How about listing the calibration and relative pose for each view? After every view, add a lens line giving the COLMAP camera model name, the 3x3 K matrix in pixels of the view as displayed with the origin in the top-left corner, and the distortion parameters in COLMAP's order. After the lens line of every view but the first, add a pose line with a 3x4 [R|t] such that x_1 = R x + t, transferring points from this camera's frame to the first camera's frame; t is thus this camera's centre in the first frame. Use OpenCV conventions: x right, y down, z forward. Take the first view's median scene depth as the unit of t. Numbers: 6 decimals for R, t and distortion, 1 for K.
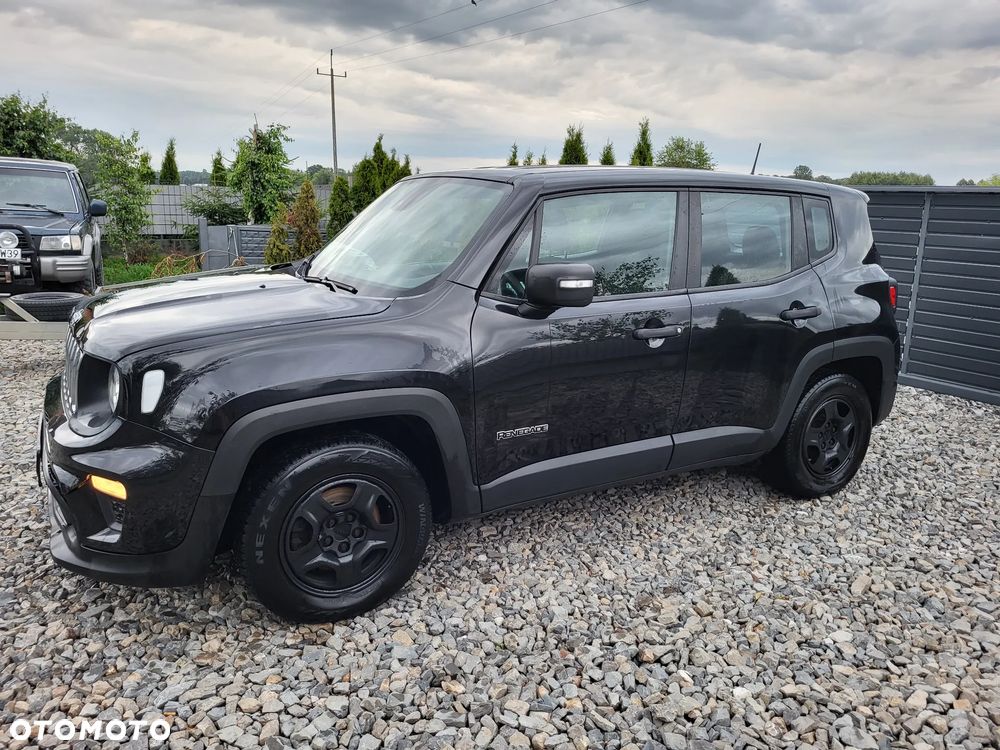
lens RADIAL K [[762.4, 0, 520.0], [0, 762.4, 373.0], [0, 0, 1]] dist [0.044946, -0.041722]
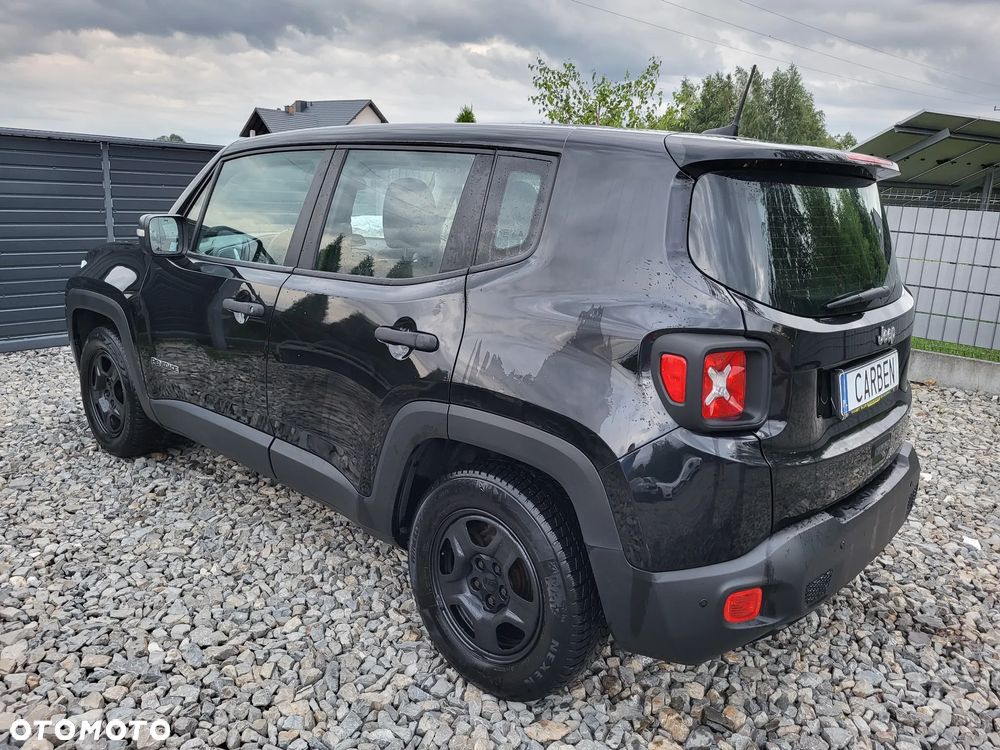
lens RADIAL K [[763.9, 0, 505.3], [0, 763.9, 365.4], [0, 0, 1]] dist [0.044224, -0.036620]
pose [[0.287359, 0.198197, -0.937093, 1.181012], [-0.252795, 0.959361, 0.125387, -0.187207], [0.923861, 0.200861, 0.325785, 1.061658]]
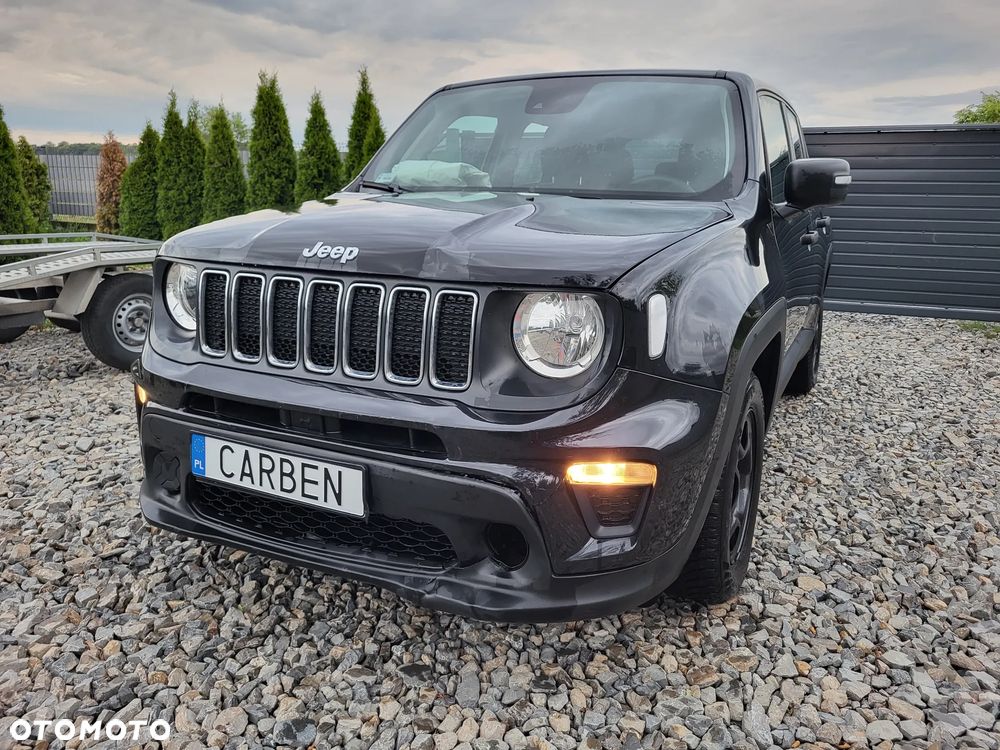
lens RADIAL K [[763.9, 0, 518.7], [0, 763.9, 359.3], [0, 0, 1]] dist [0.044224, -0.036620]
pose [[0.832489, -0.142237, 0.535472, -0.751911], [0.135400, 0.989409, 0.052312, 0.000955], [-0.537242, 0.028954, 0.842931, 0.373696]]
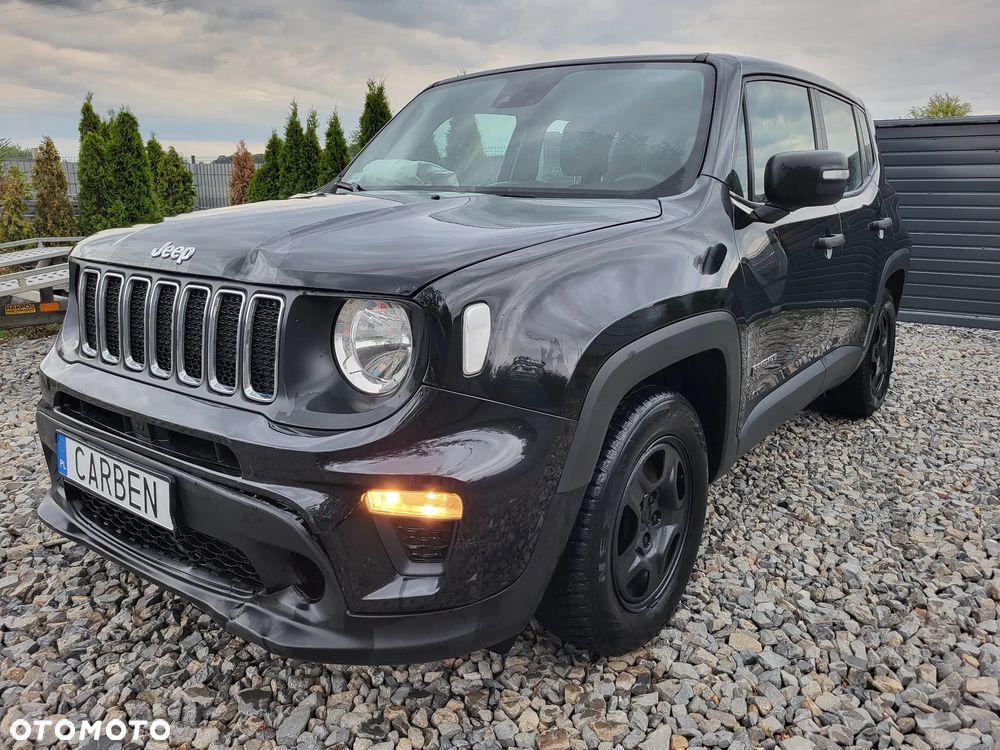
lens RADIAL K [[763.9, 0, 516.1], [0, 763.9, 359.2], [0, 0, 1]] dist [0.044224, -0.036620]
pose [[0.922506, -0.109295, 0.370186, -0.530309], [0.107857, 0.993861, 0.024650, 0.022536], [-0.370608, 0.017187, 0.928630, 0.325919]]
